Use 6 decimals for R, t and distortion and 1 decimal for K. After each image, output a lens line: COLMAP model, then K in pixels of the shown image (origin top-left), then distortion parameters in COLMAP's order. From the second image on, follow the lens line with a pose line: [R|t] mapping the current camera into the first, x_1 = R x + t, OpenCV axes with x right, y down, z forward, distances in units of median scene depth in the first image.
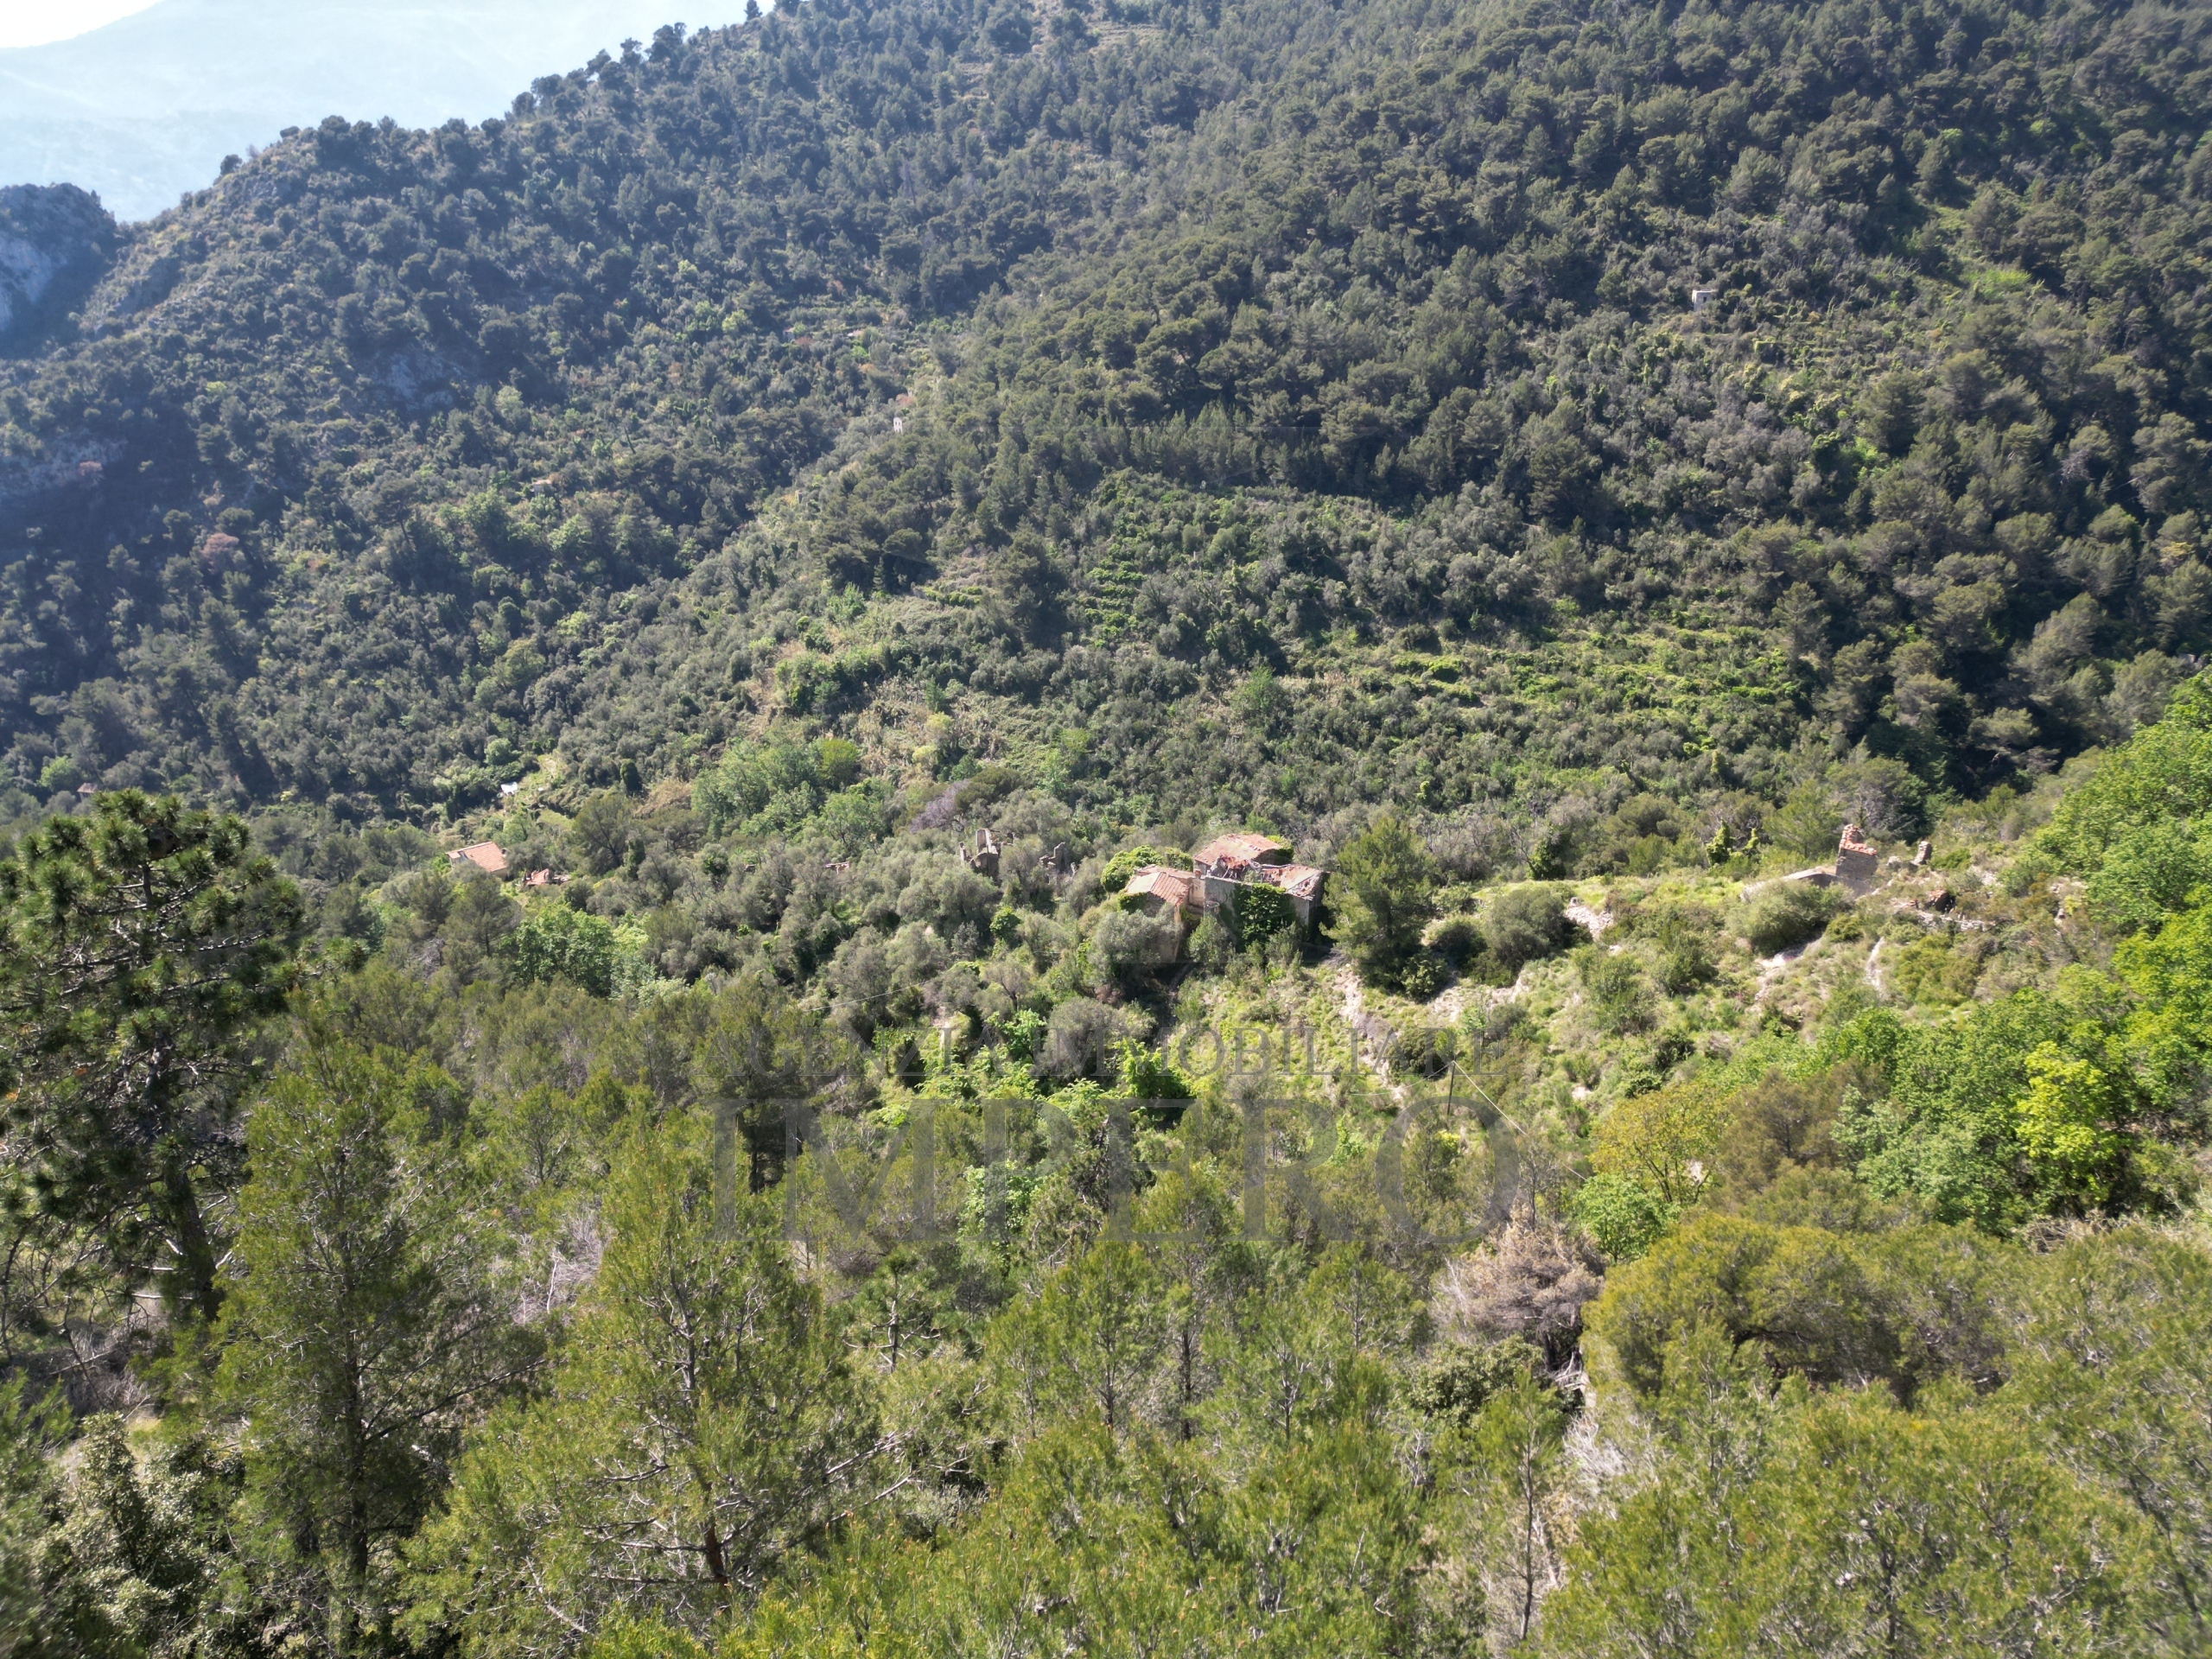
lens RADIAL K [[1550.6, 0, 1111.8], [0, 1550.6, 829.9], [0, 0, 1]] dist [0.065552, -0.054542]
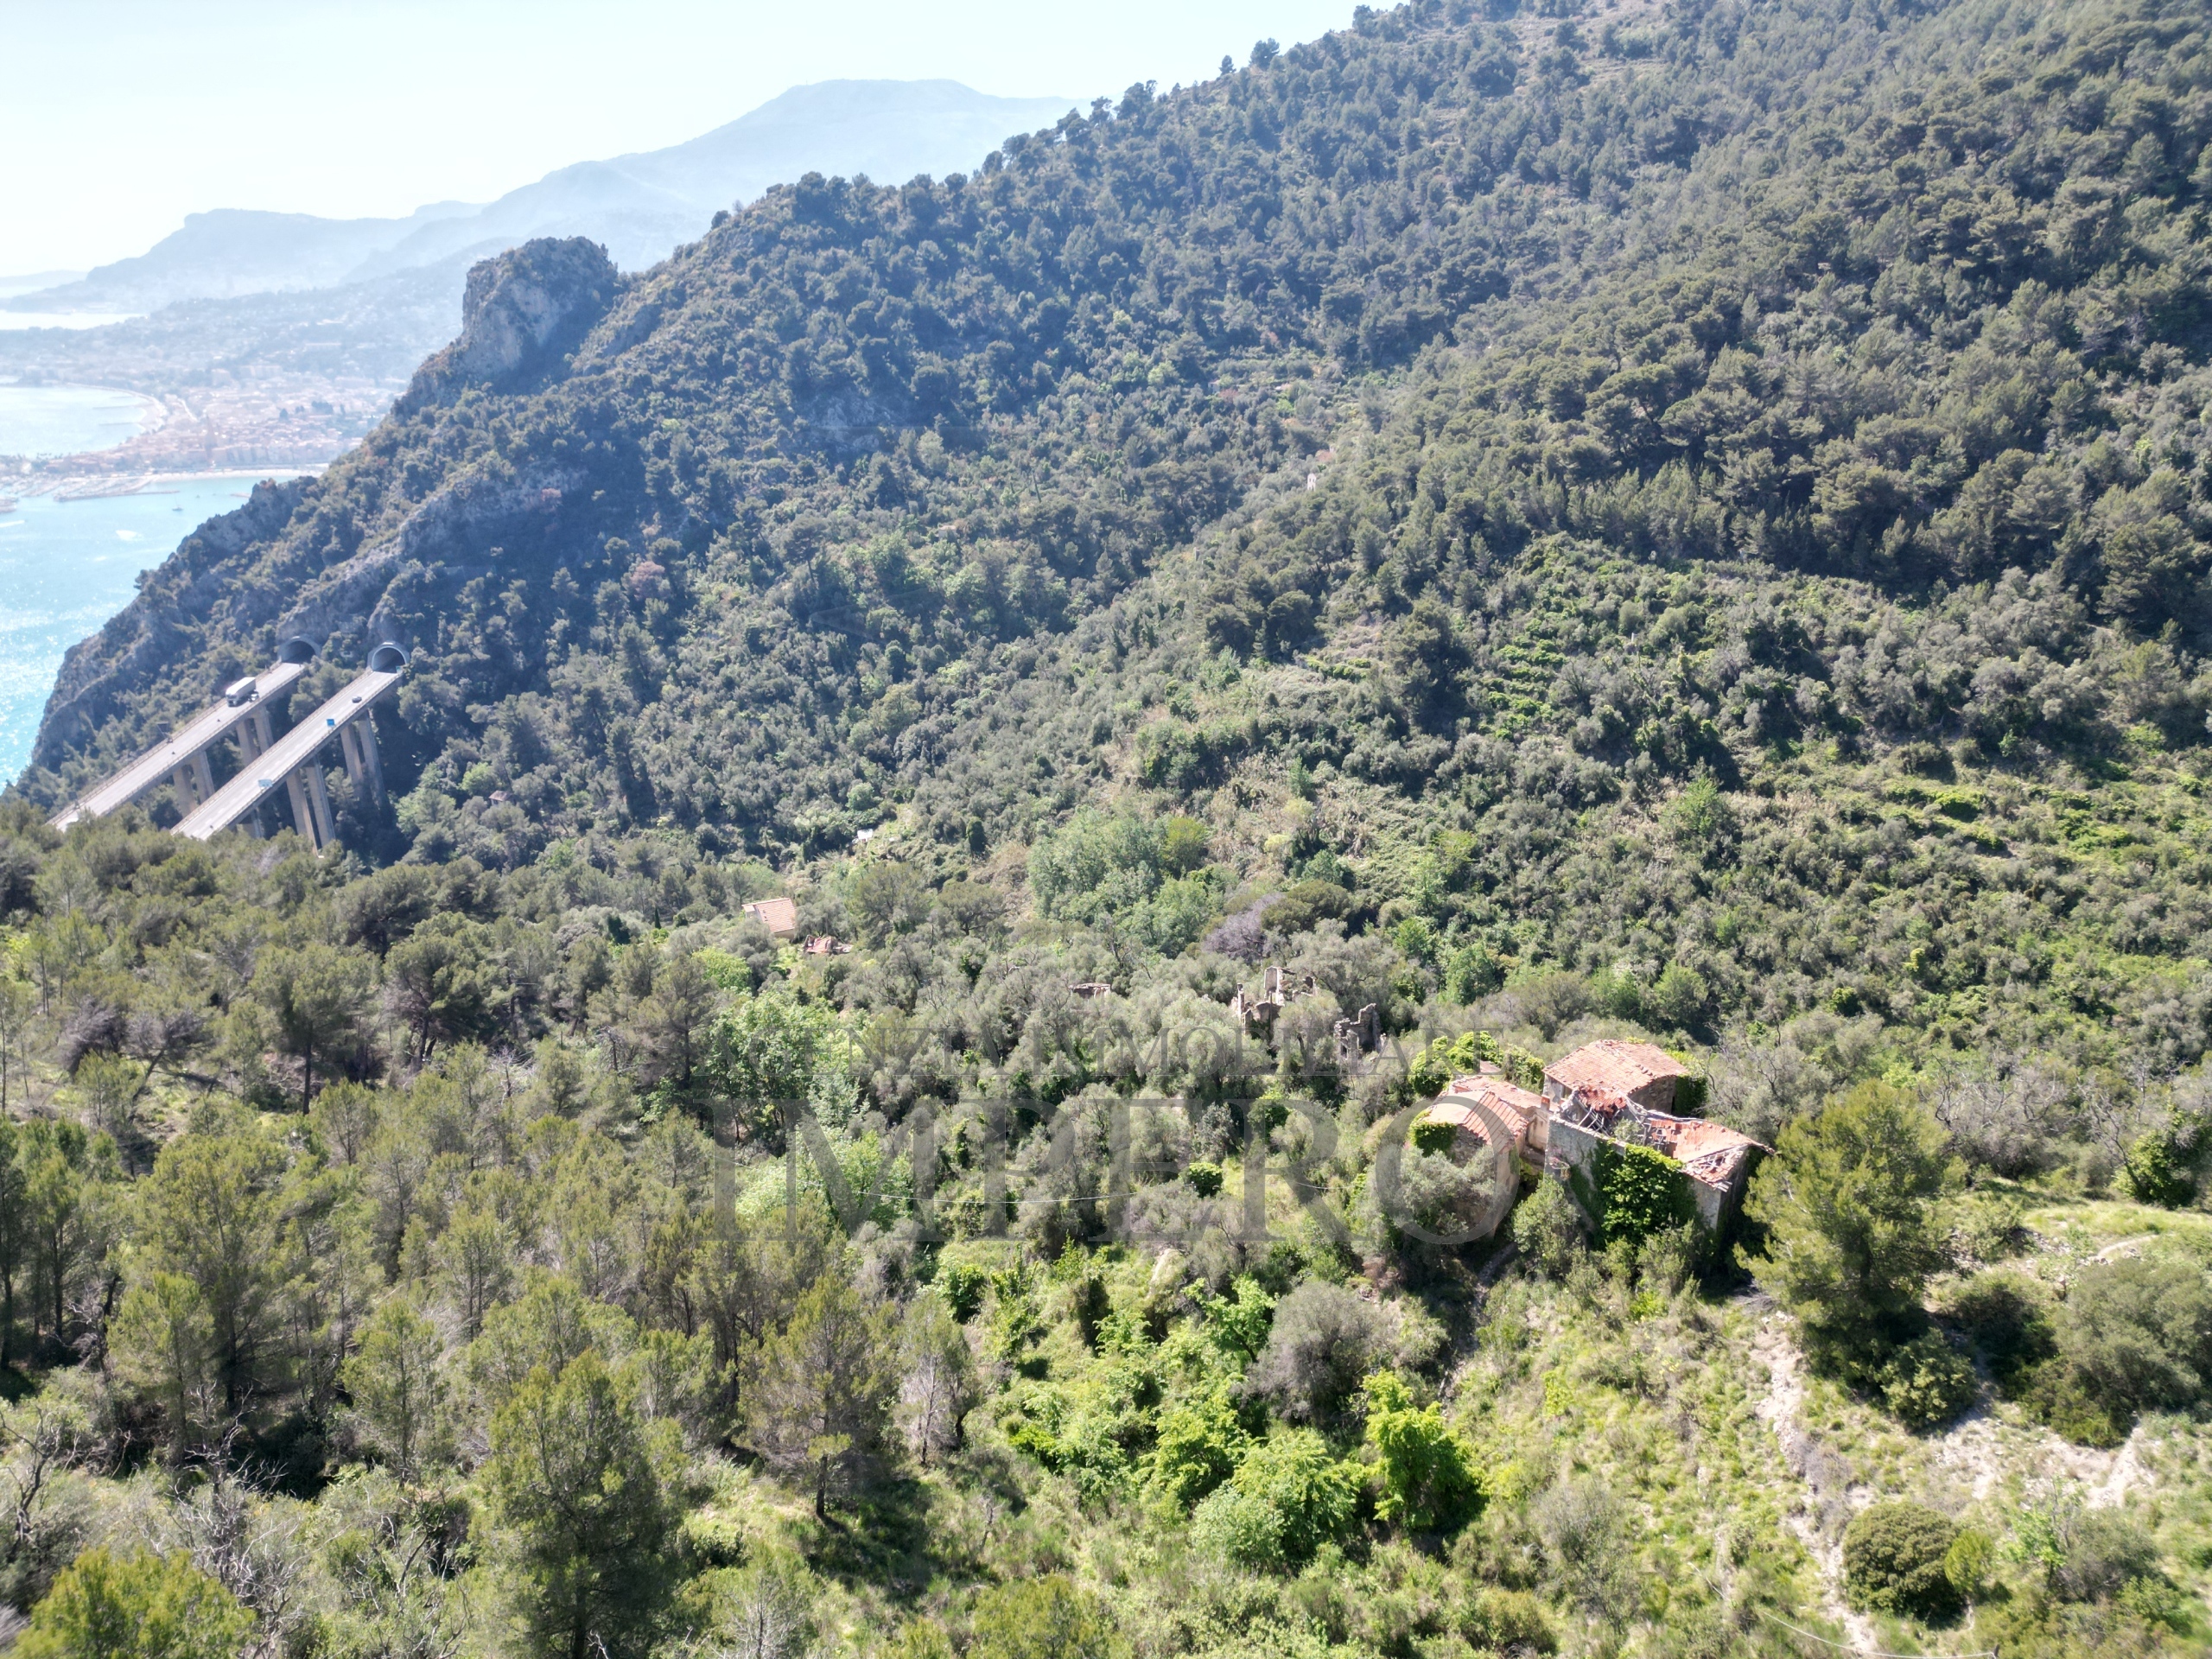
lens RADIAL K [[1545.5, 0, 1115.6], [0, 1545.5, 834.6], [0, 0, 1]] dist [0.069240, -0.054045]
pose [[0.959709, 0.097987, -0.263358, 0.015533], [-0.109224, 0.993613, -0.028335, -0.016083], [0.258899, 0.055958, 0.964282, 0.112512]]
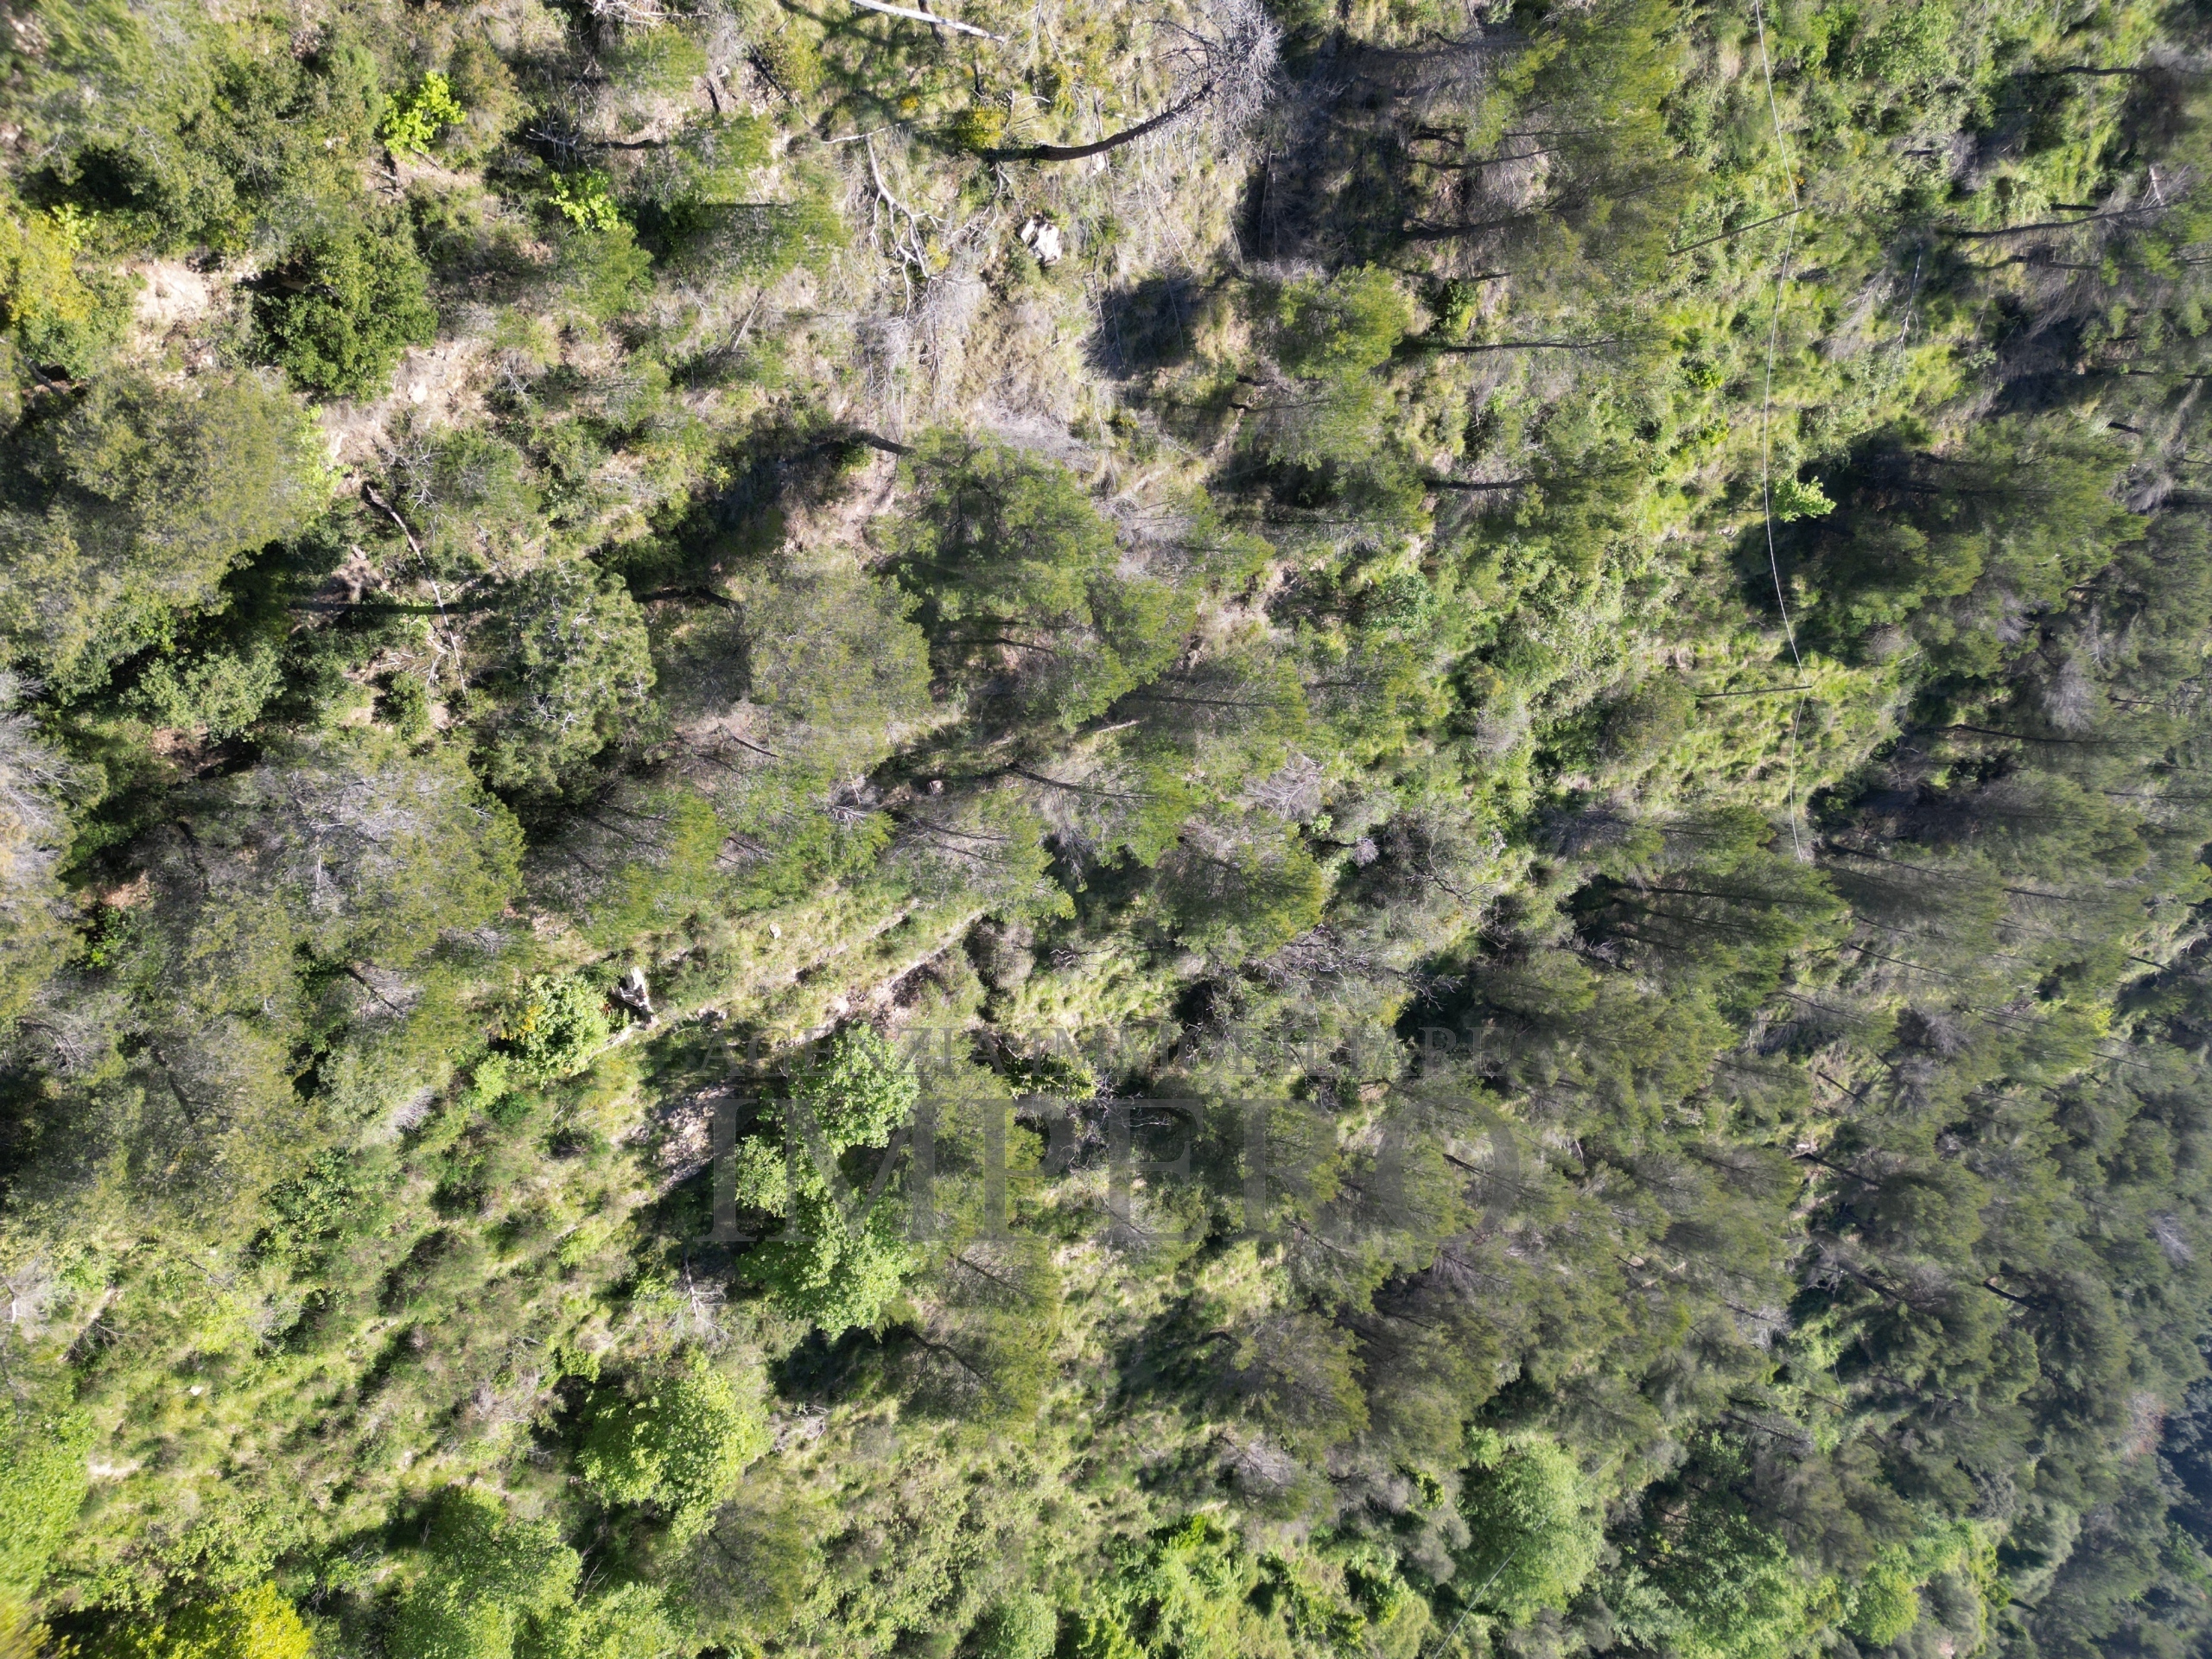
lens RADIAL K [[1549.9, 0, 1122.2], [0, 1549.9, 832.0], [0, 0, 1]] dist [0.069516, -0.059801]
pose [[-0.726192, 0.502224, -0.469485, 0.024795], [-0.660774, -0.321354, 0.678313, -0.062246], [0.189794, 0.802810, 0.565221, 0.088979]]
